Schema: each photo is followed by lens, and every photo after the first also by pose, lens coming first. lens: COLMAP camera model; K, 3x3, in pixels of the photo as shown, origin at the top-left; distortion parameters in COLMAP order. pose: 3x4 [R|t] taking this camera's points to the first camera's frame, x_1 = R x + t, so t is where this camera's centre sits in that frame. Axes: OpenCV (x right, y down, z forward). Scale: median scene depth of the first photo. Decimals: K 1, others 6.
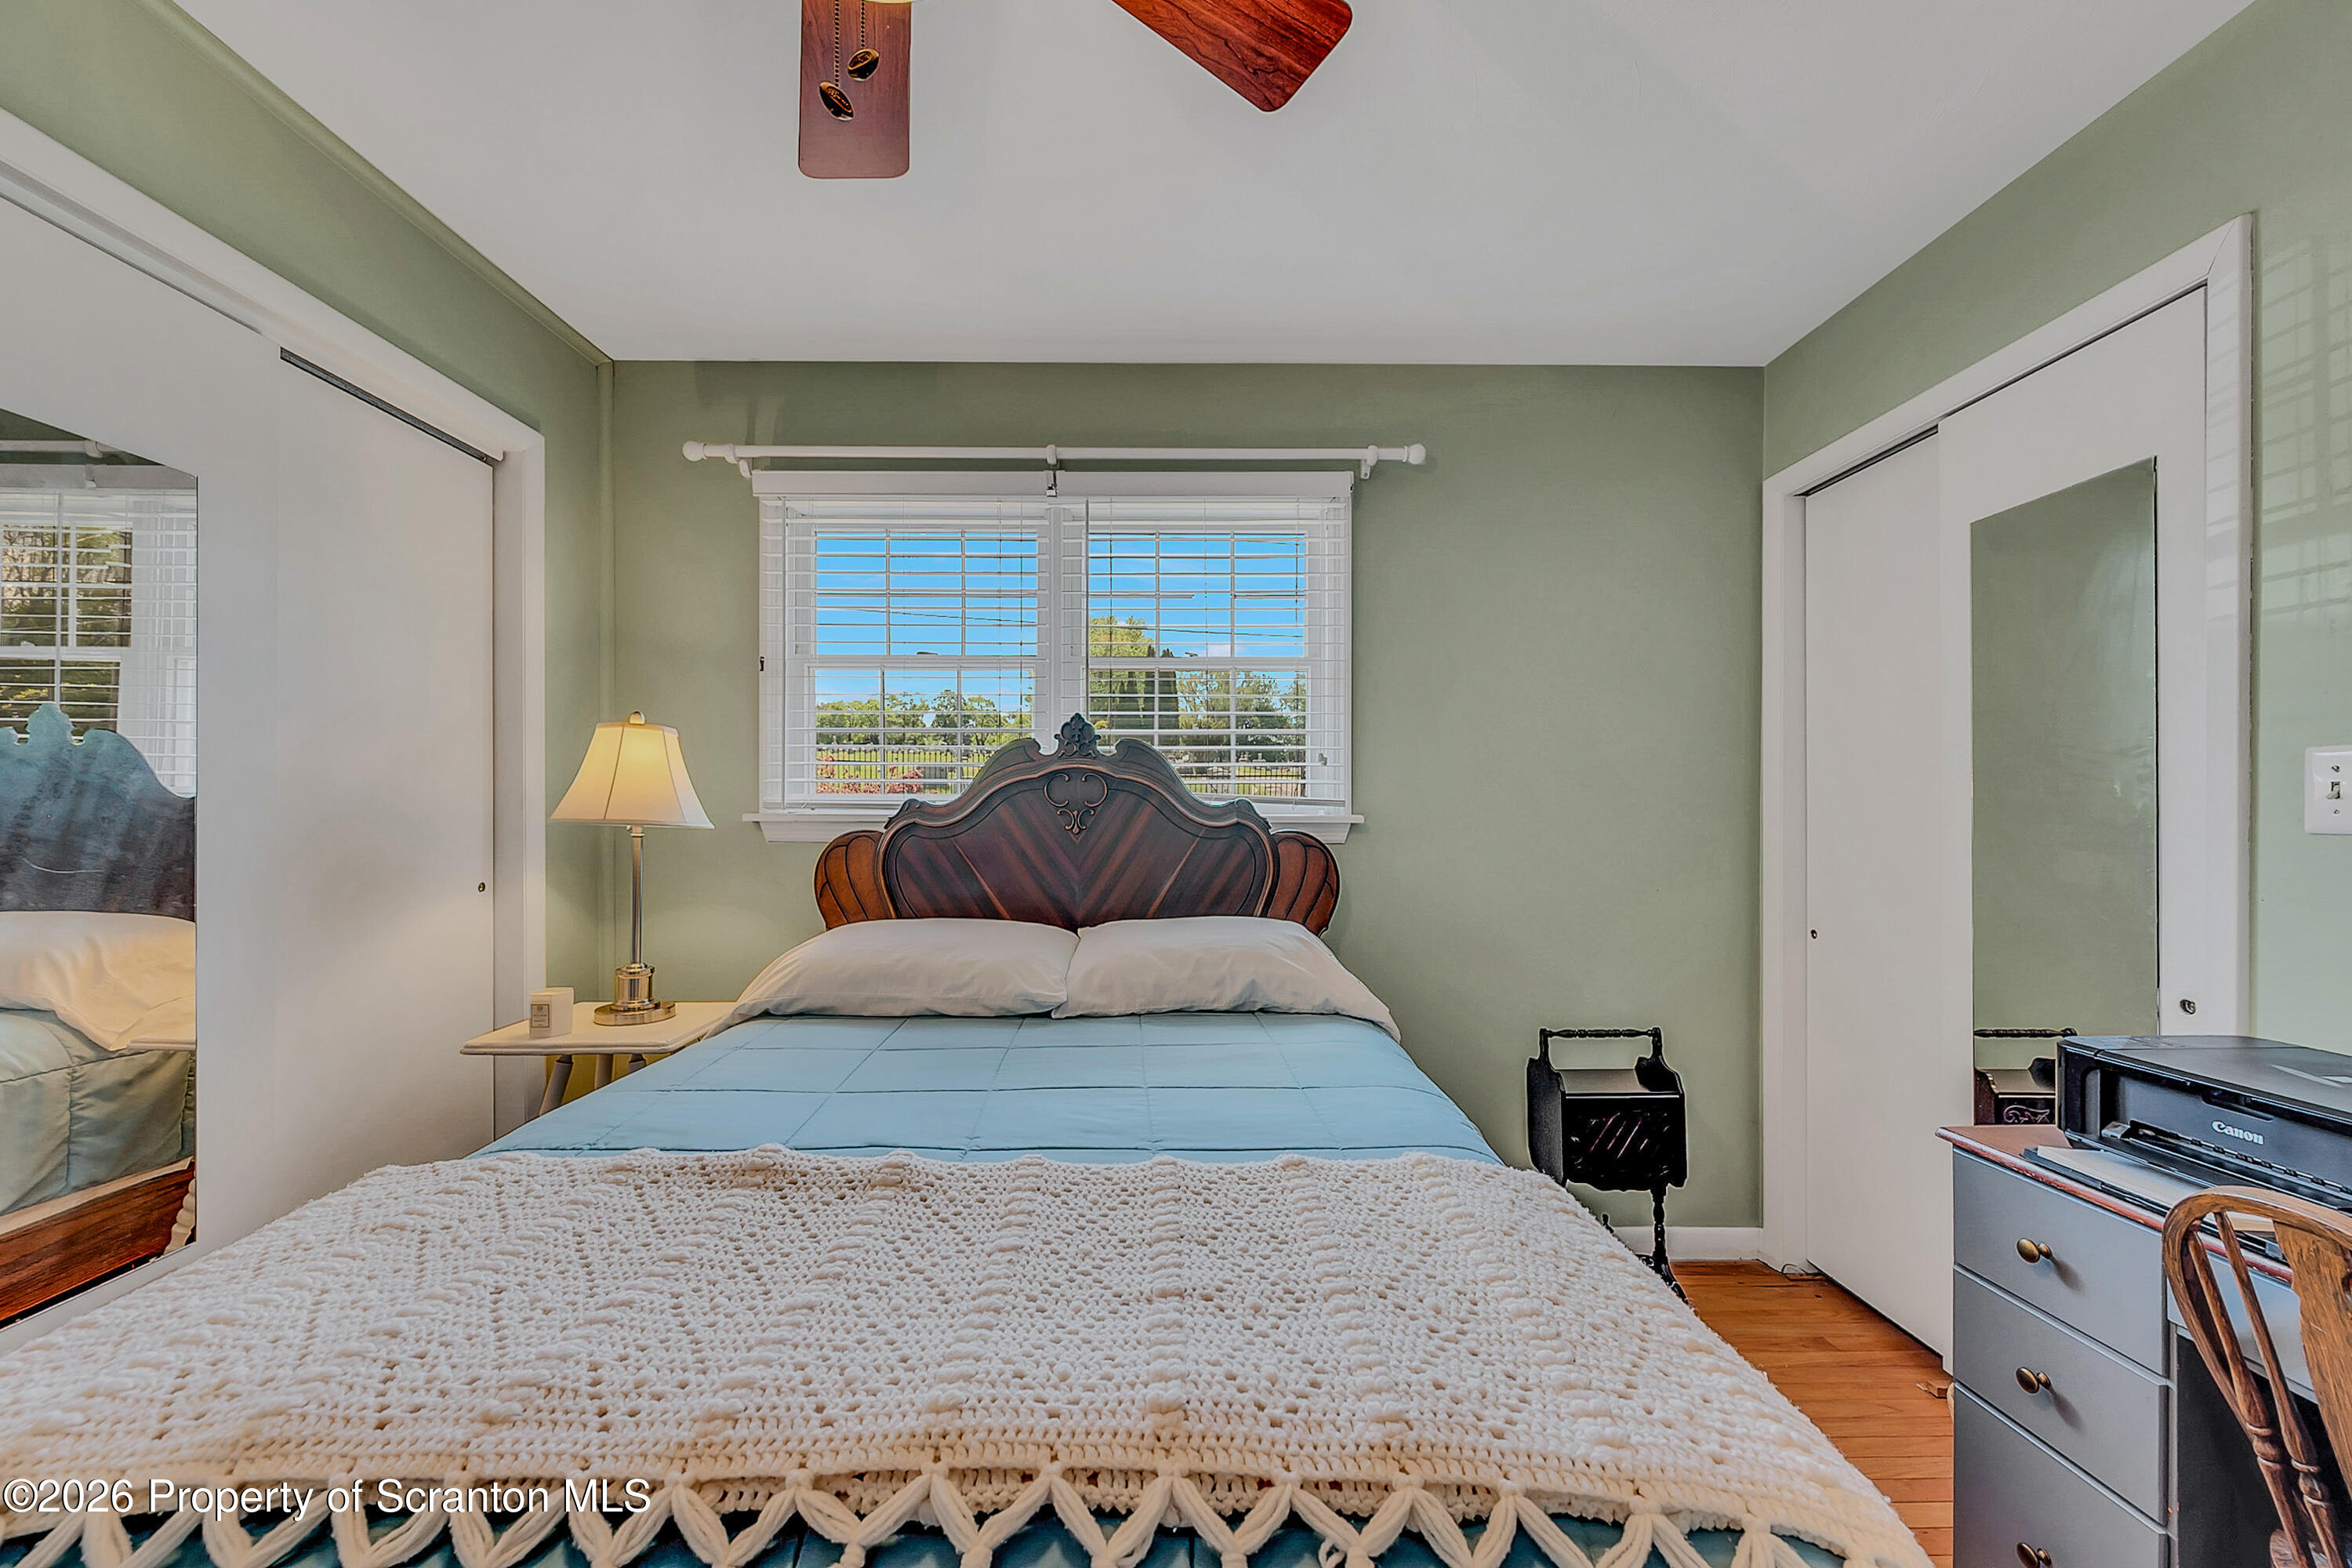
lens RADIAL K [[946.3, 0, 1177.7], [0, 946.3, 815.4], [0, 0, 1]] dist [-0.001135, -0.000092]
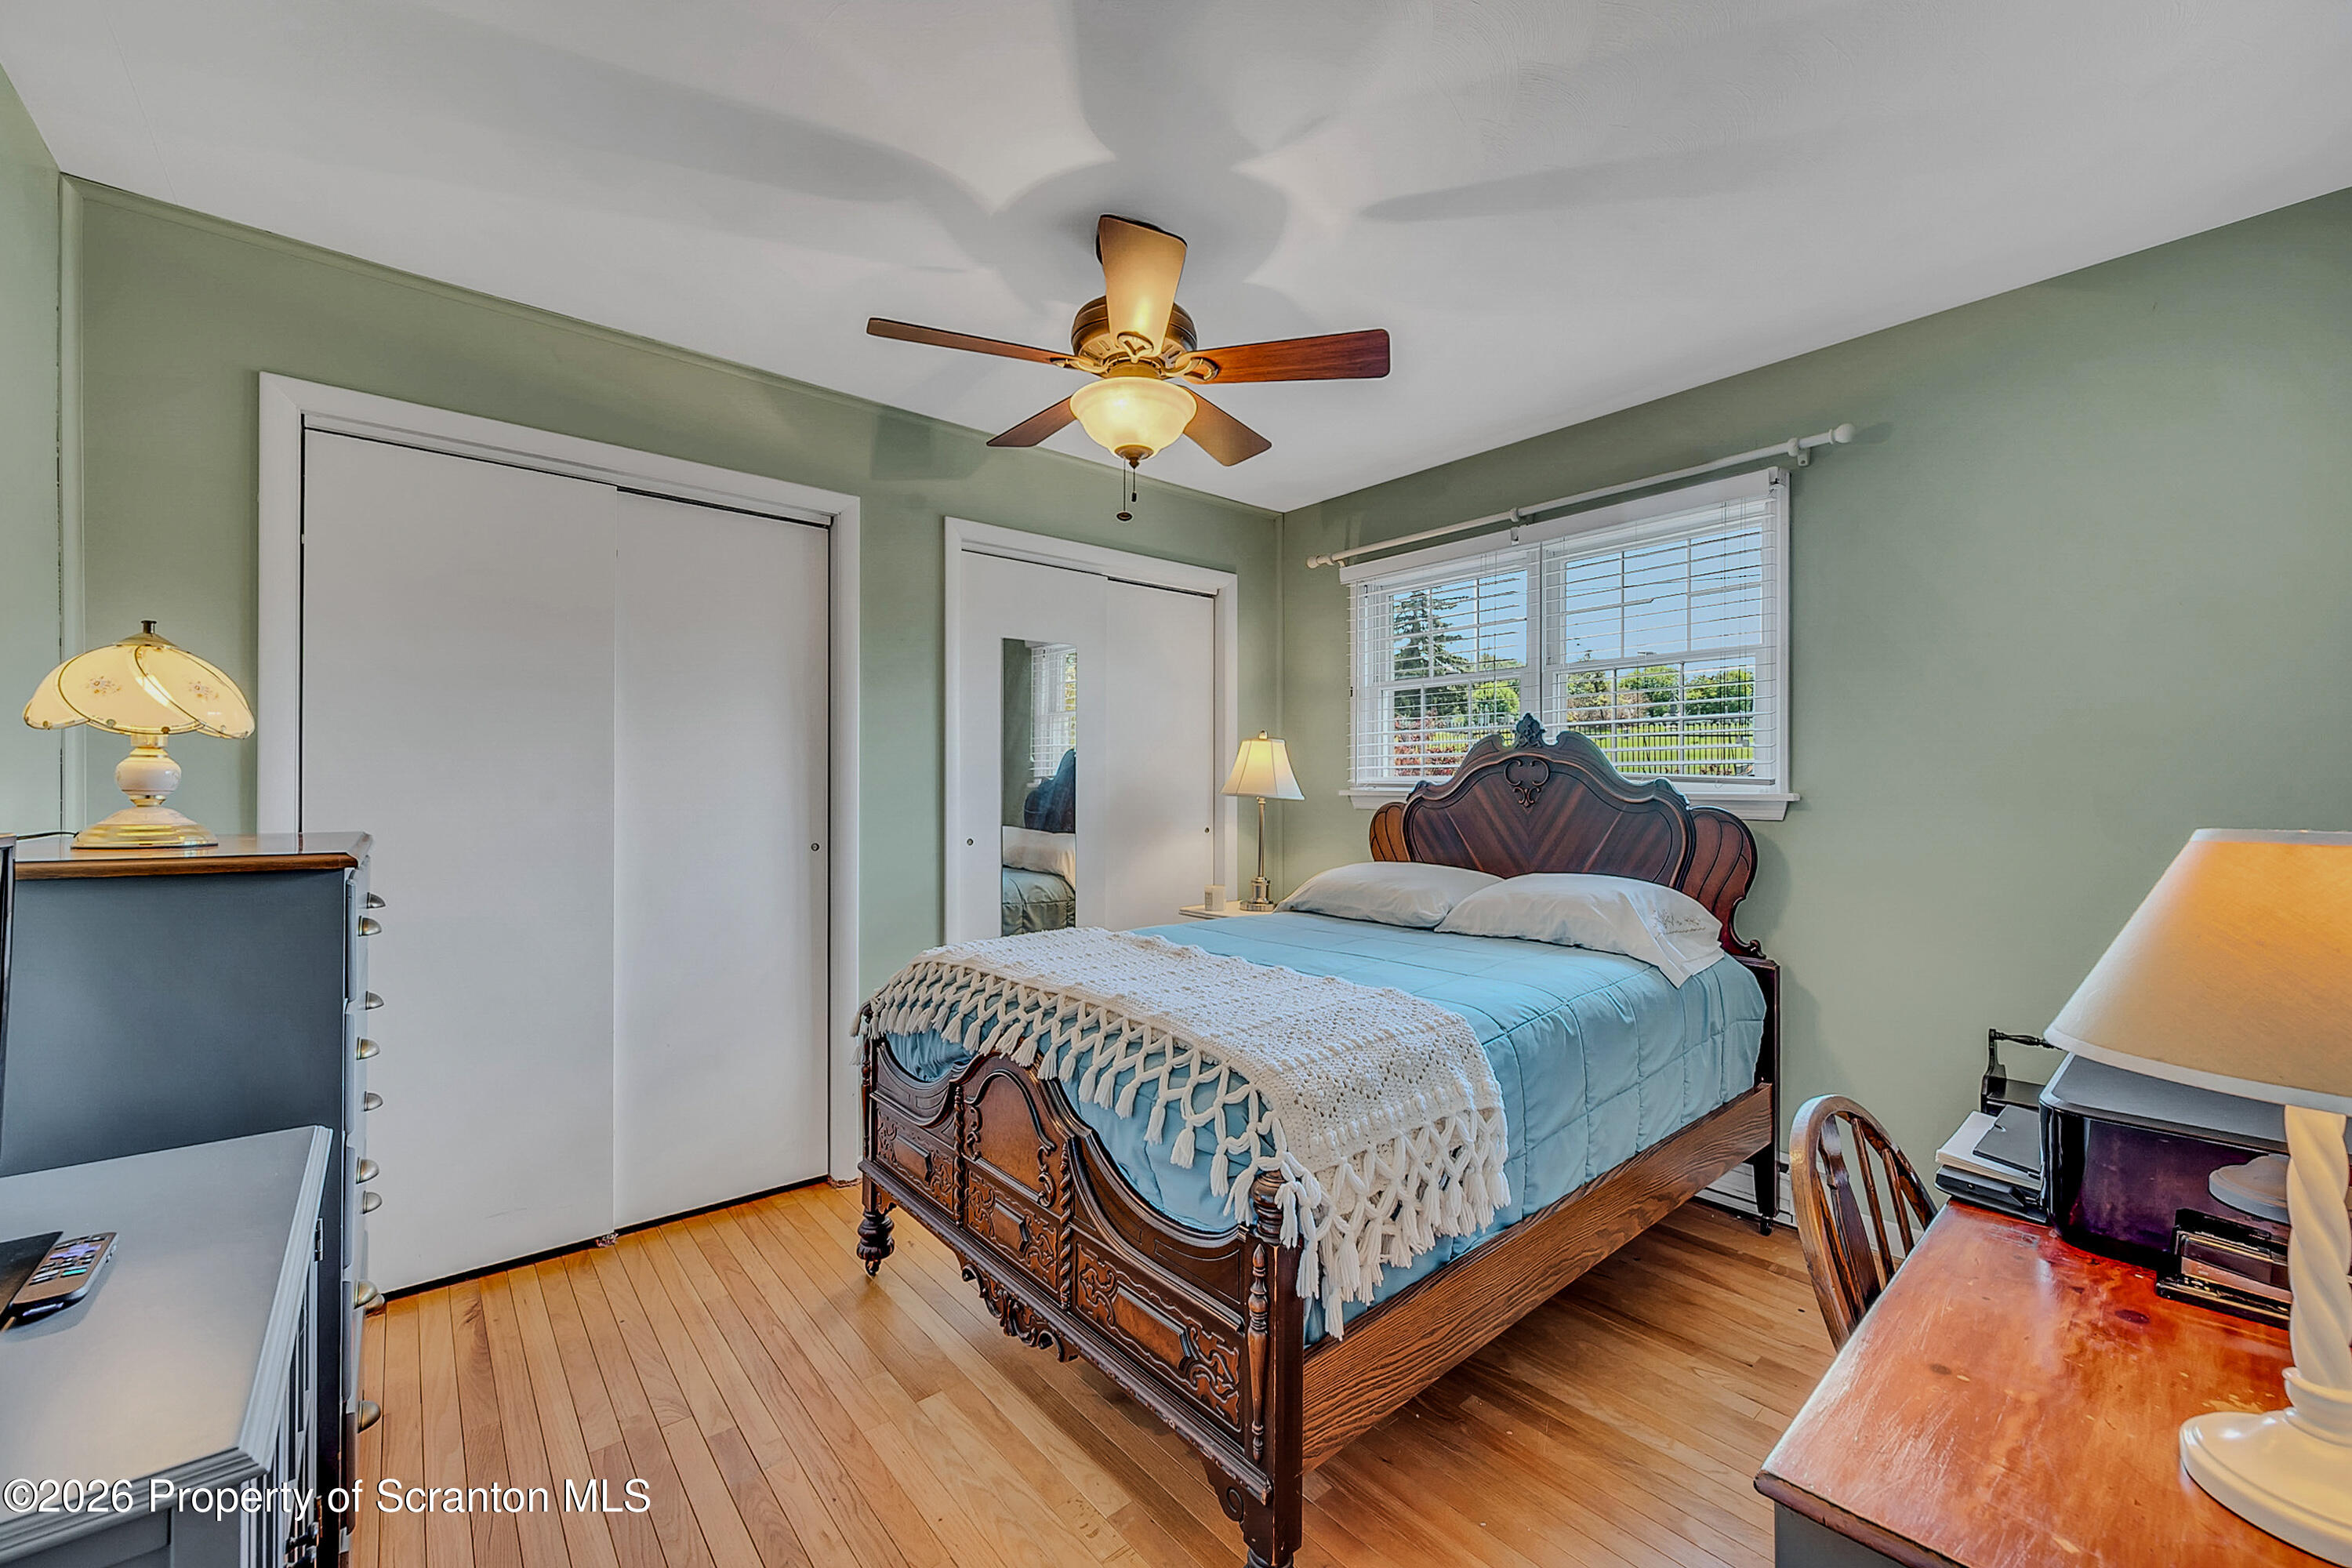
lens RADIAL K [[954.4, 0, 1187.1], [0, 954.4, 789.5], [0, 0, 1]] dist [-0.002387, -0.004502]
pose [[0.630009, 0.002133, -0.776585, 0.607204], [-0.003463, 0.999994, -0.000063, -0.002088], [0.776580, 0.002729, 0.630012, -0.174608]]
